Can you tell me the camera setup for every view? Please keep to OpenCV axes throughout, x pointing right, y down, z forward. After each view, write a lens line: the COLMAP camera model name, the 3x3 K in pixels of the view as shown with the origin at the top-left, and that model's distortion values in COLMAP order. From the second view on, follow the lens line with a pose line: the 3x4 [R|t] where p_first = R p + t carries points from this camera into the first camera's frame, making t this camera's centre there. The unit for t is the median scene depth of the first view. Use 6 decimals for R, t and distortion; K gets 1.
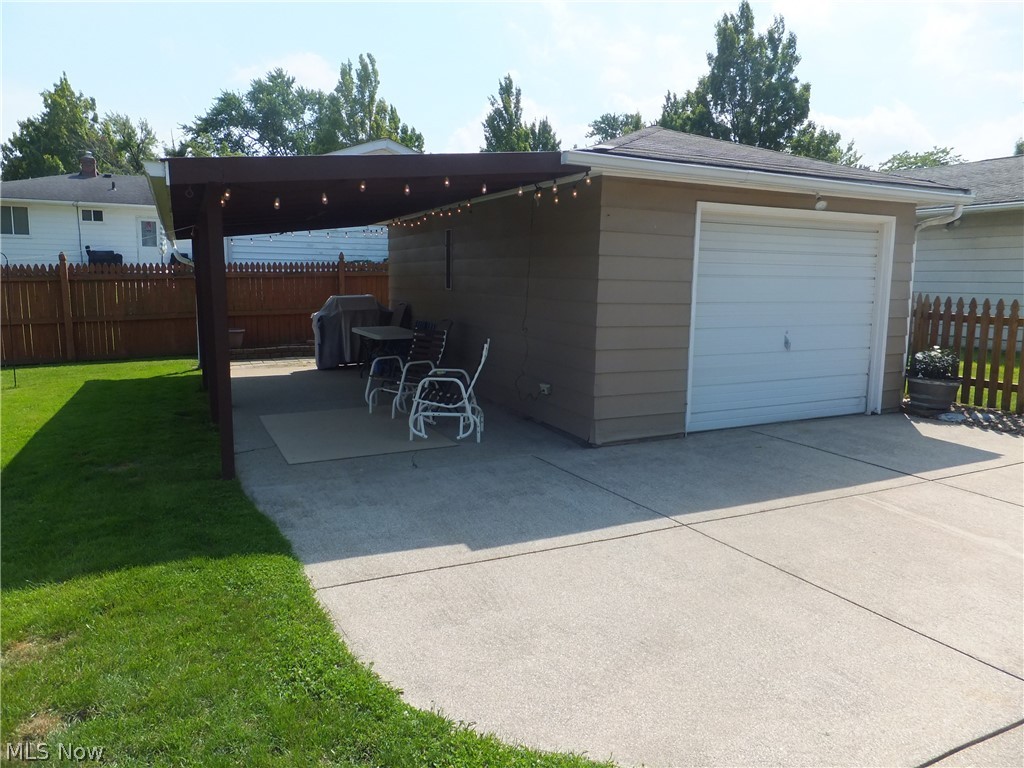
lens RADIAL K [[683.1, 0, 513.7], [0, 683.1, 380.9], [0, 0, 1]] dist [-0.032366, 0.039647]
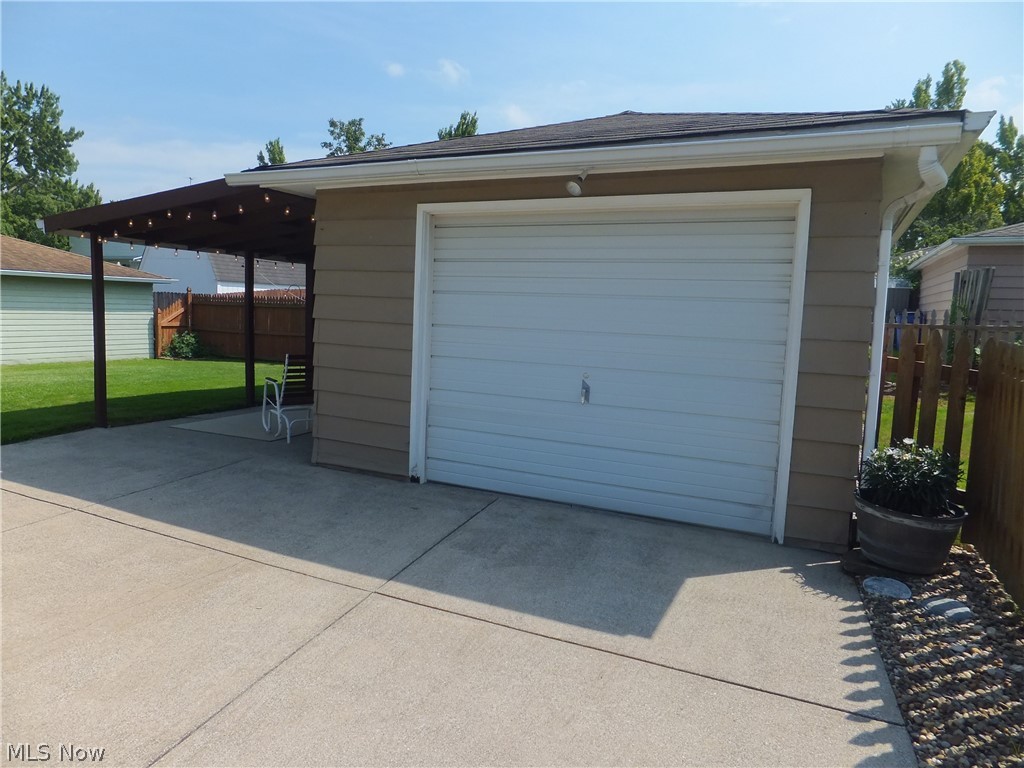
lens RADIAL K [[683.1, 0, 467.2], [0, 683.1, 375.5], [0, 0, 1]] dist [-0.032366, 0.039647]
pose [[0.606952, 0.087815, -0.789872, 0.499798], [-0.149494, 0.988750, -0.004948, -0.028694], [0.780552, 0.121085, 0.613252, 0.276344]]
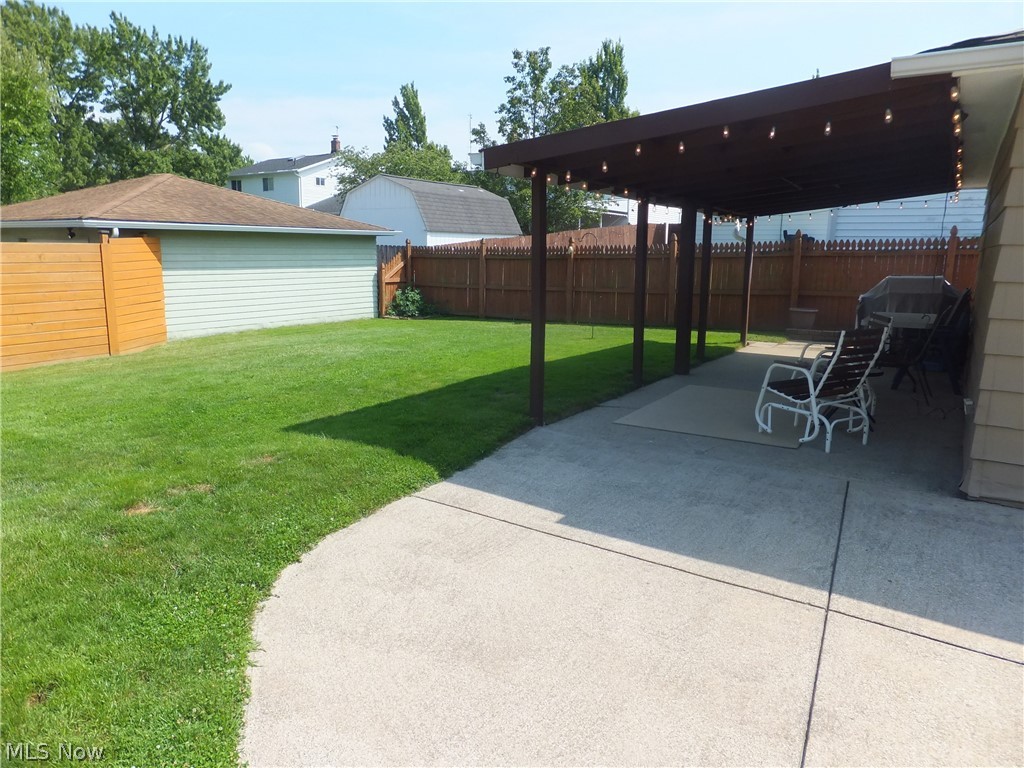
lens RADIAL K [[683.1, 0, 512.2], [0, 683.1, 386.7], [0, 0, 1]] dist [-0.032366, 0.039647]
pose [[0.514675, 0.158899, -0.842532, 0.213045], [-0.134067, 0.985503, 0.103966, -0.010155], [0.846838, 0.059447, 0.528517, 0.130311]]
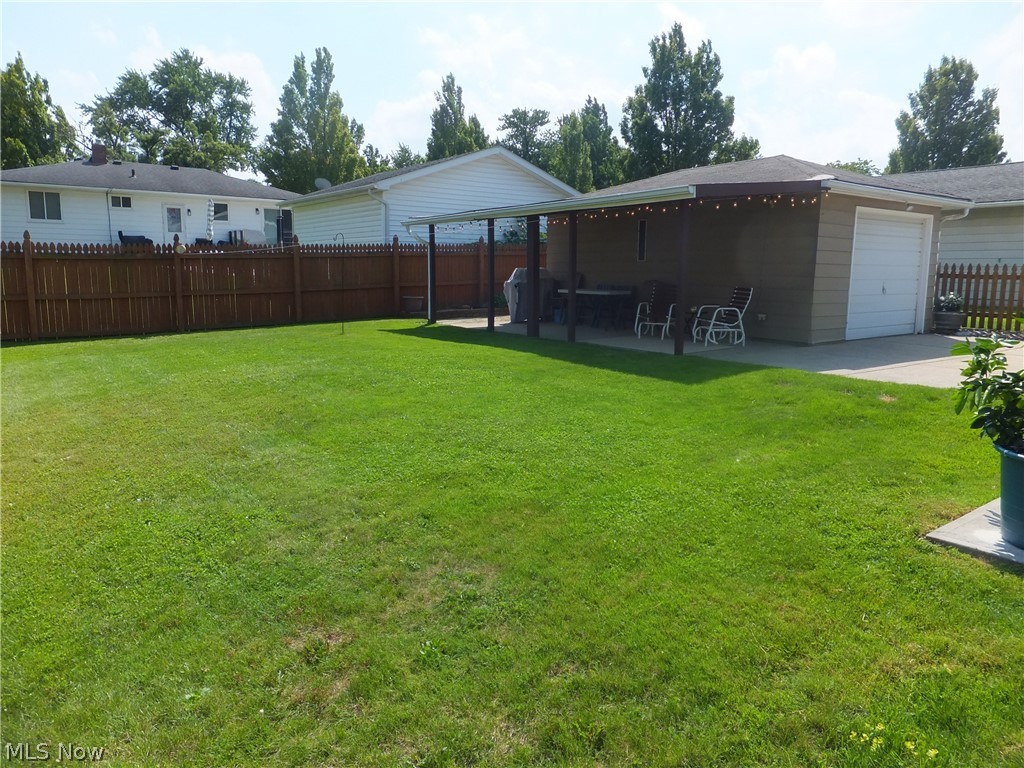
lens RADIAL K [[683.1, 0, 518.0], [0, 683.1, 374.4], [0, 0, 1]] dist [-0.032366, 0.039647]
pose [[0.982806, -0.032736, 0.181715, -0.461702], [0.031463, 0.999456, 0.009885, 0.063095], [-0.181940, -0.003998, 0.983302, -0.284657]]
